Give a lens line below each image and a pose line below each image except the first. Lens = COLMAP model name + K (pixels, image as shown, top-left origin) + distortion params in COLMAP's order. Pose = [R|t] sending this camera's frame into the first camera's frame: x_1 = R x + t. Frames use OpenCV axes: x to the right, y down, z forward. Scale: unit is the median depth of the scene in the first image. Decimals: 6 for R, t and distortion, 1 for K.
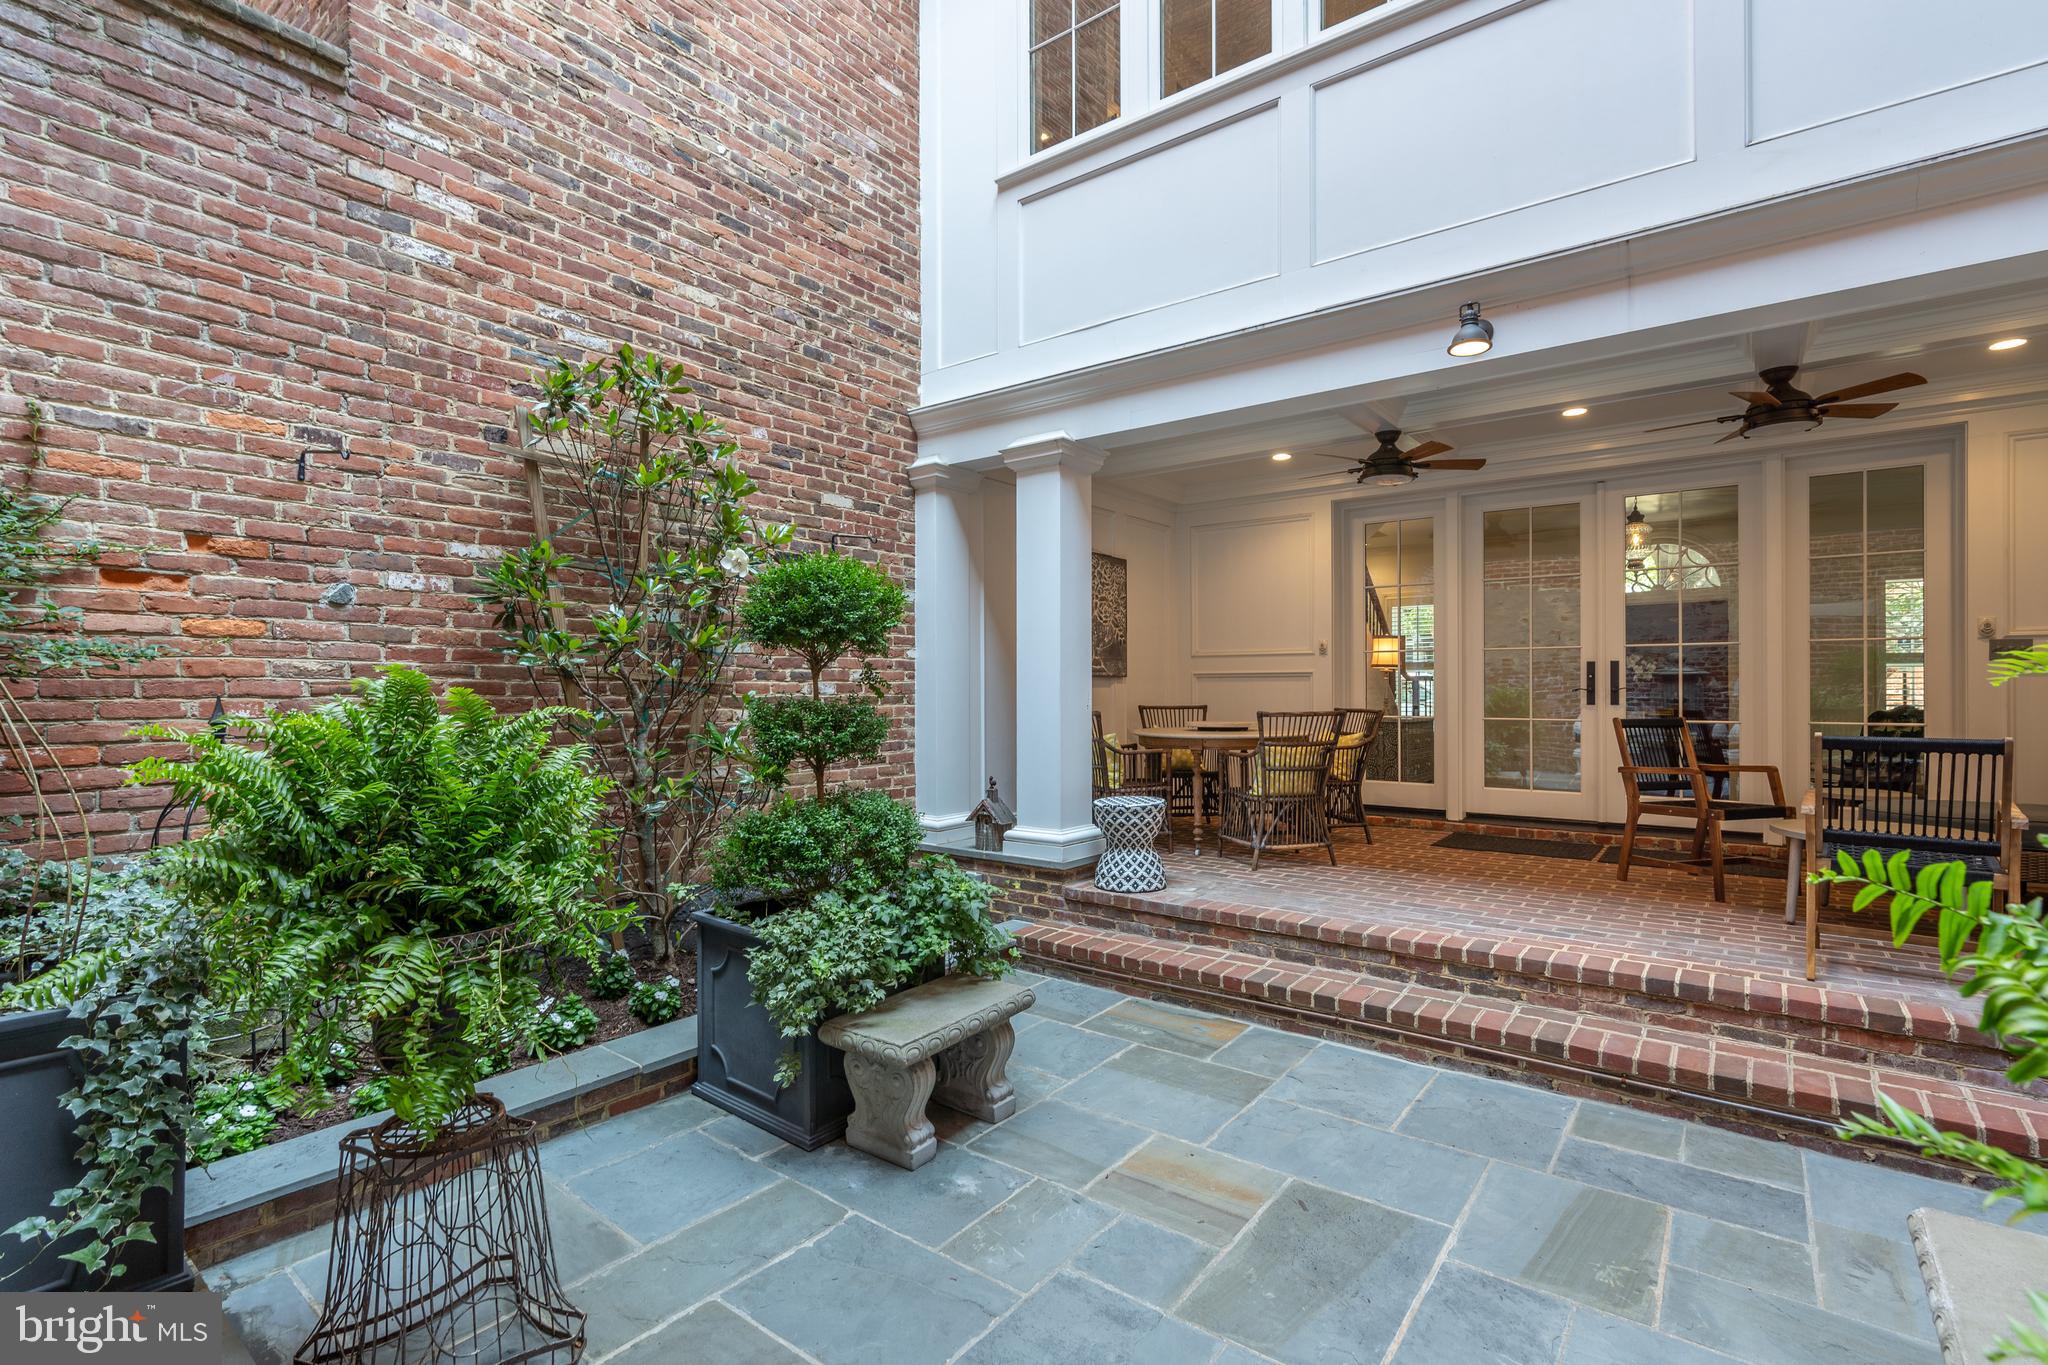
lens RADIAL K [[945.5, 0, 1006.5], [0, 945.5, 693.1], [0, 0, 1]] dist [-0.007772, 0.001207]
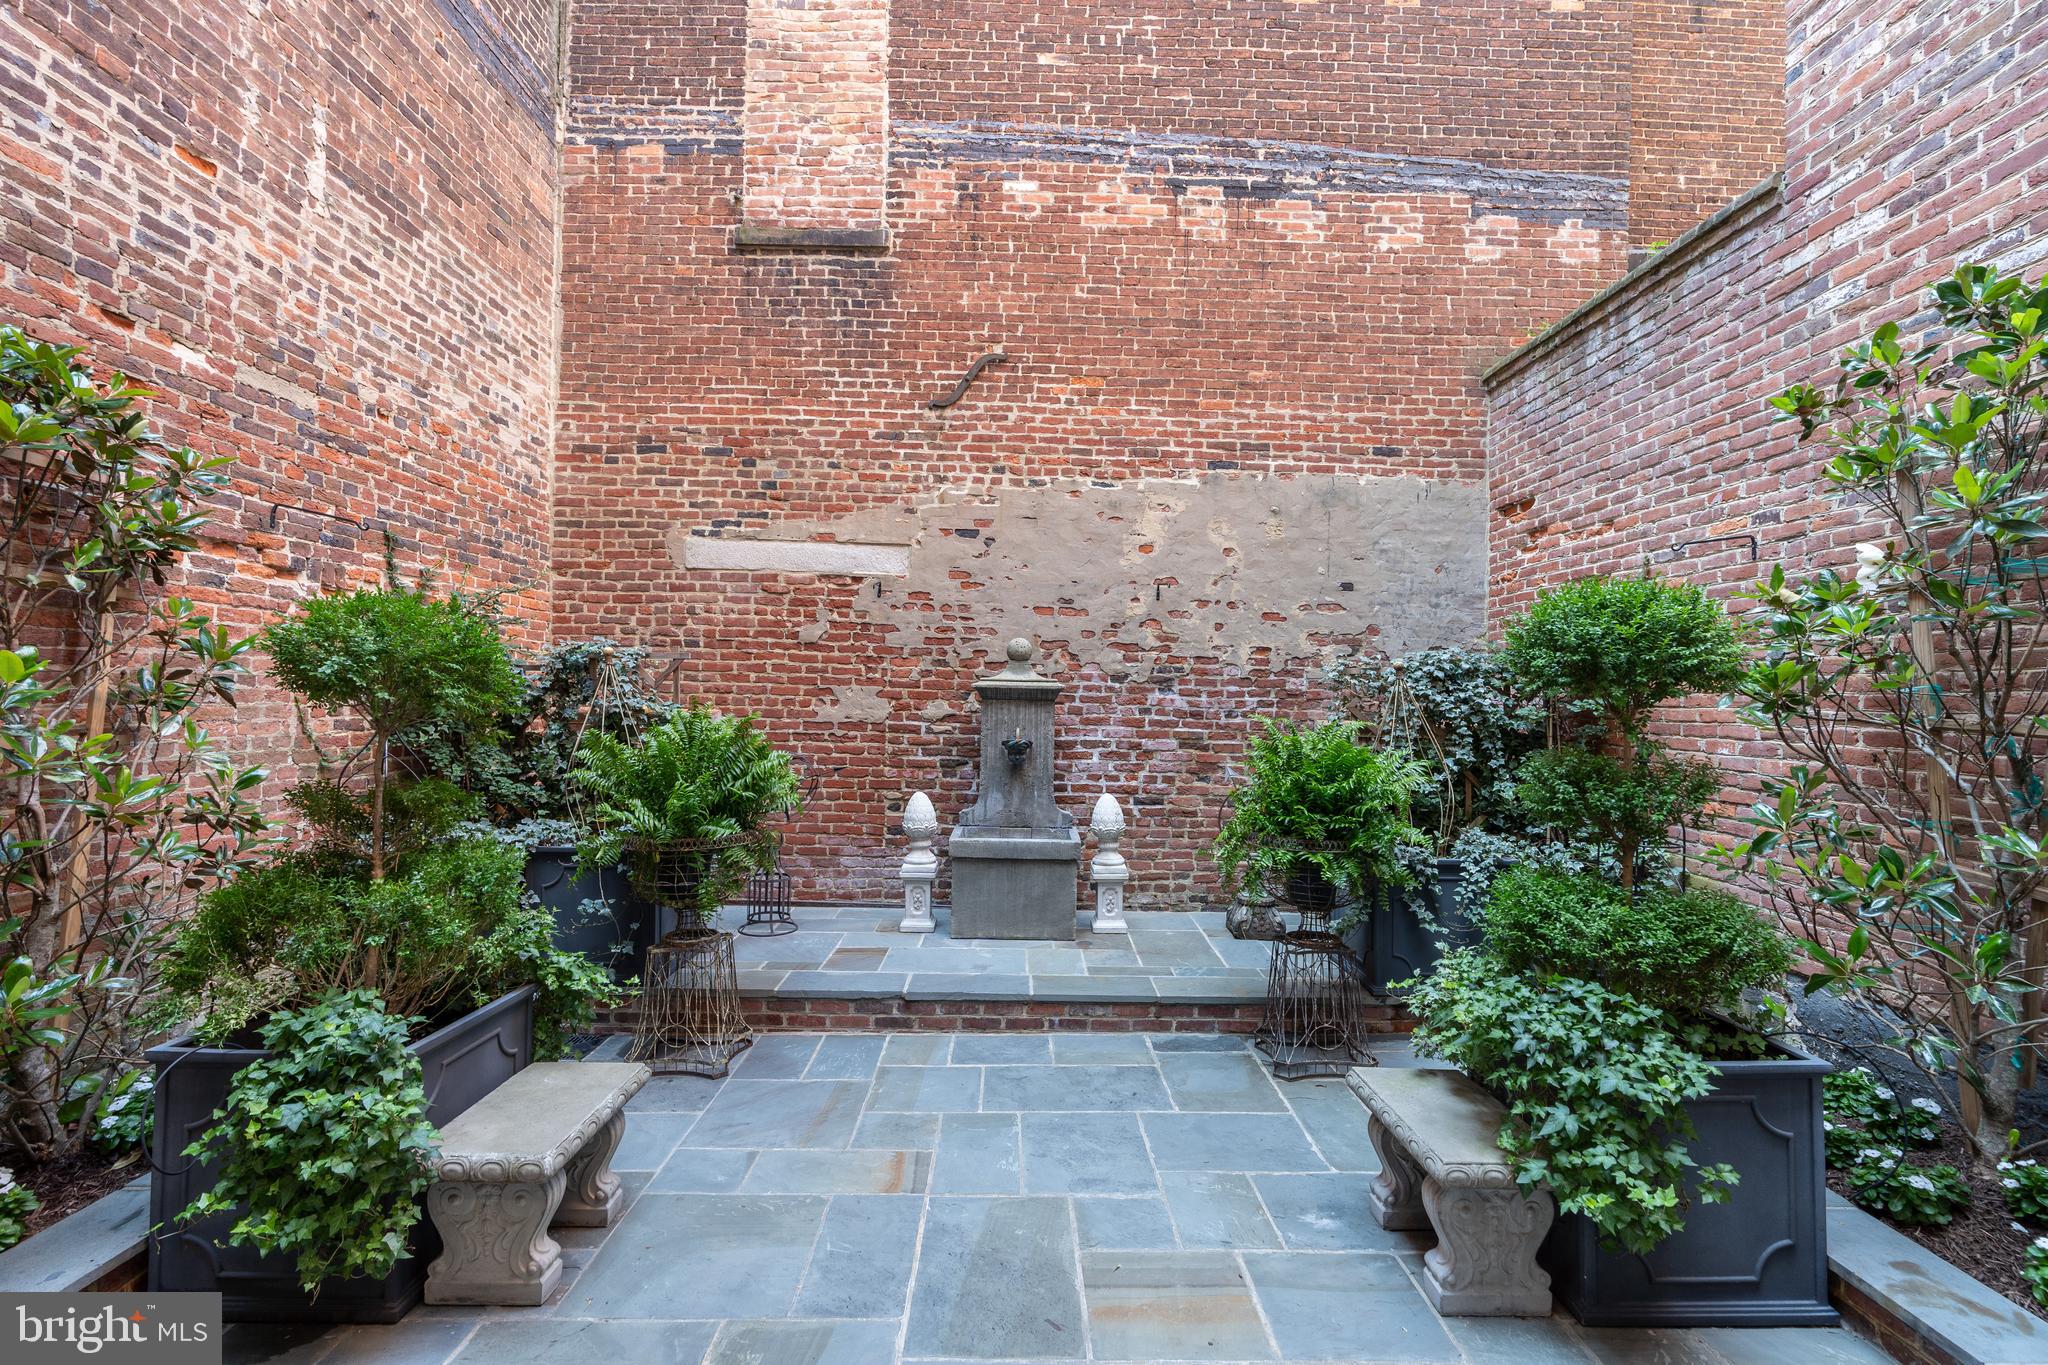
lens RADIAL K [[945.5, 0, 1022.4], [0, 945.5, 685.9], [0, 0, 1]] dist [-0.007772, 0.001207]
pose [[-0.780670, -0.015929, -0.624740, 0.463548], [-0.013650, 0.999871, -0.008436, -0.026047], [0.624794, 0.001942, -0.780787, 0.861534]]
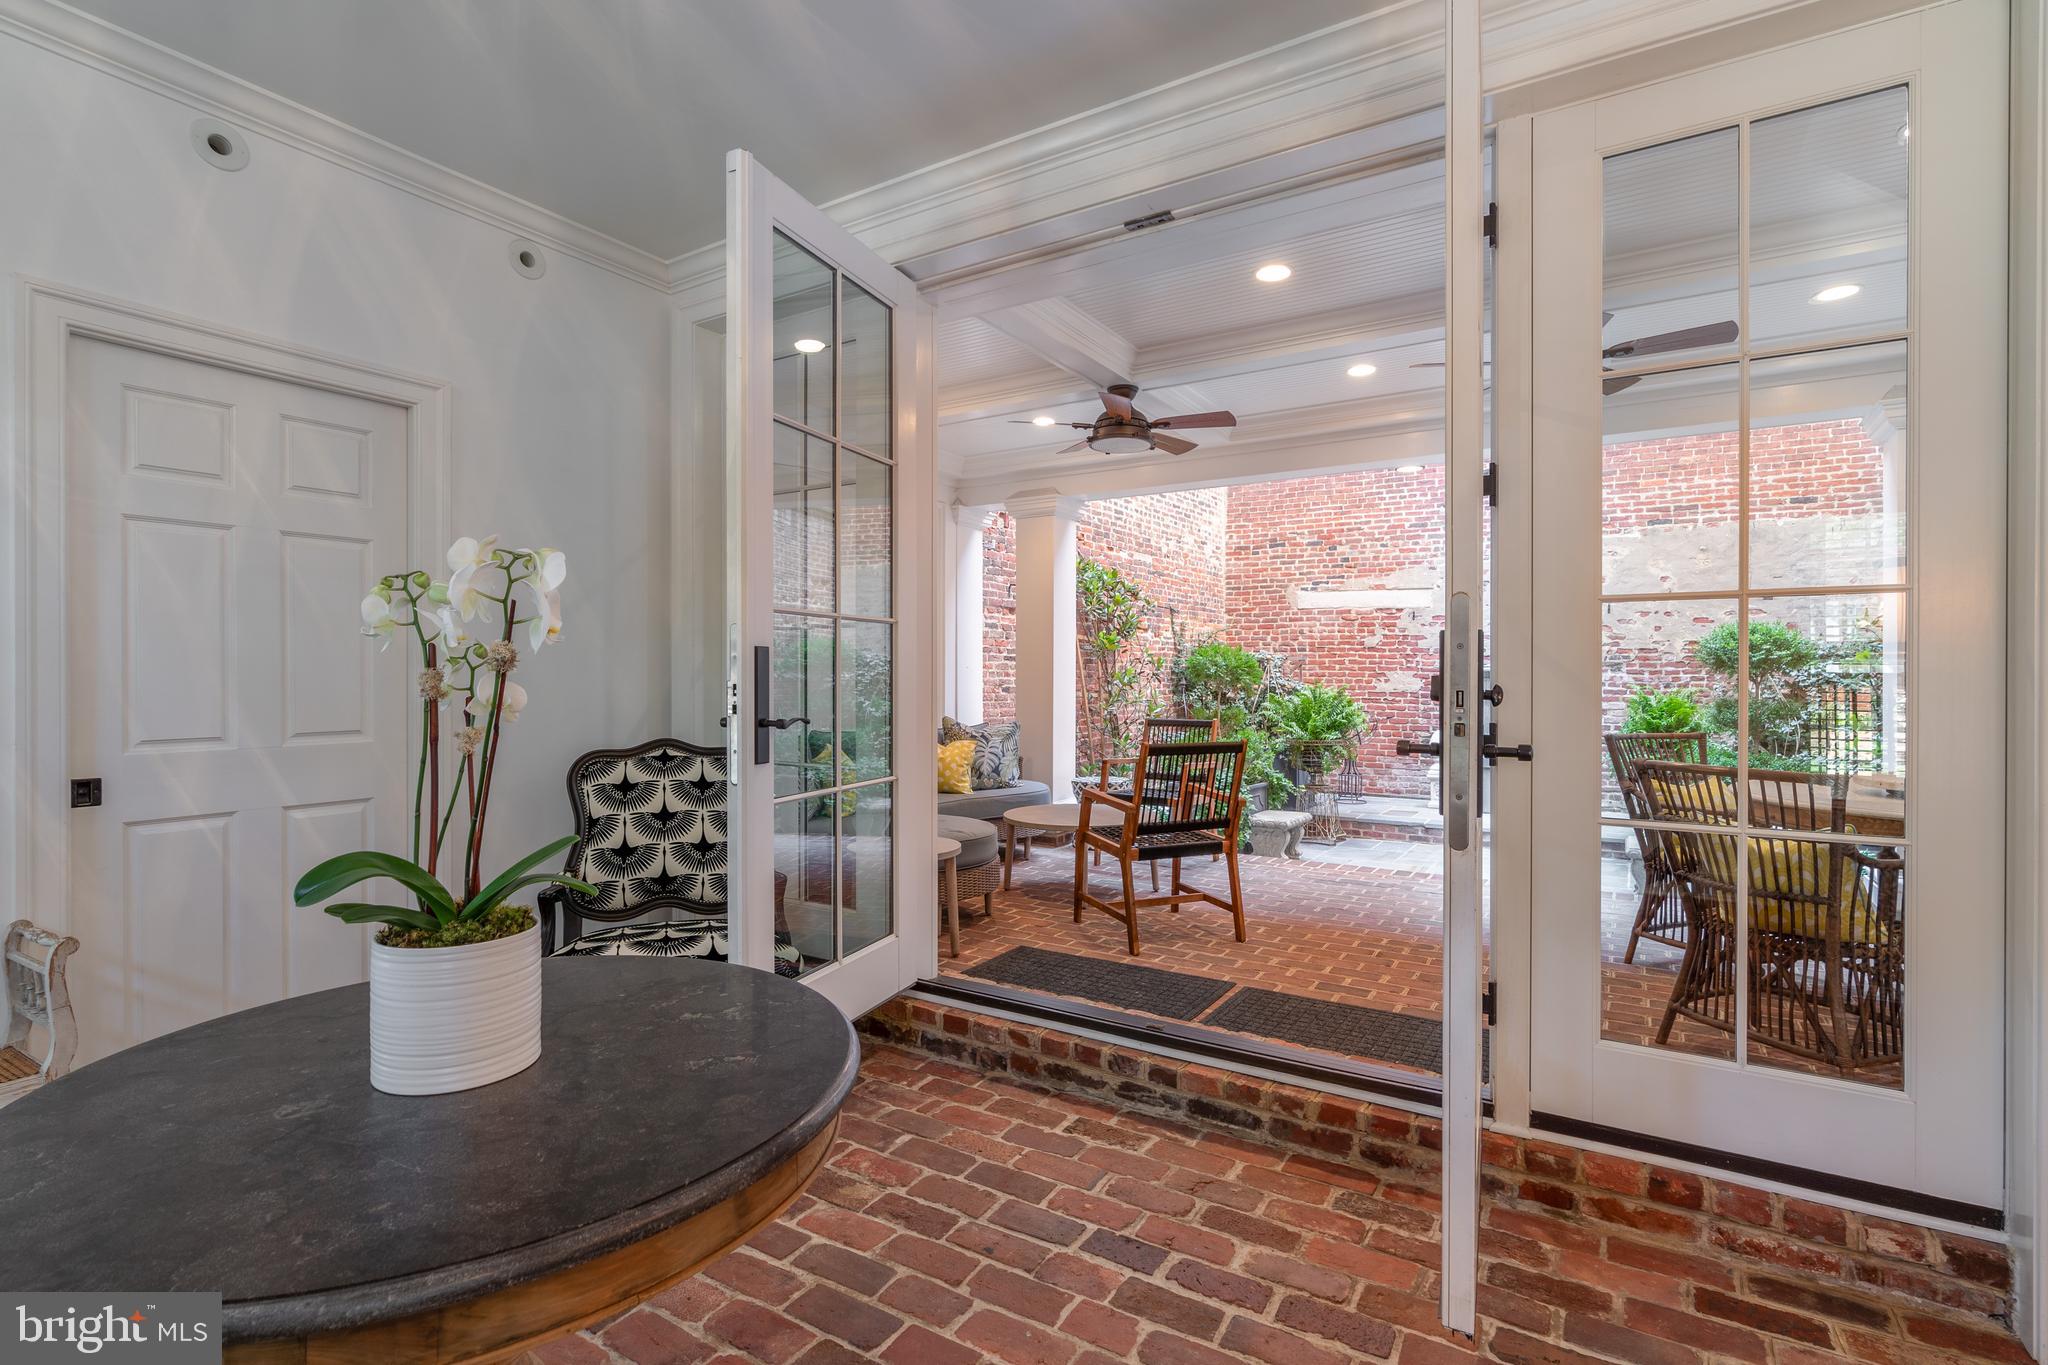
lens RADIAL K [[945.5, 0, 938.9], [0, 945.5, 671.2], [0, 0, 1]] dist [-0.007772, 0.001207]
pose [[-0.999658, 0.001463, -0.026111, 0.938046], [0.001532, 0.999995, -0.002627, -0.029740], [0.026107, -0.002666, -0.999656, 1.824293]]
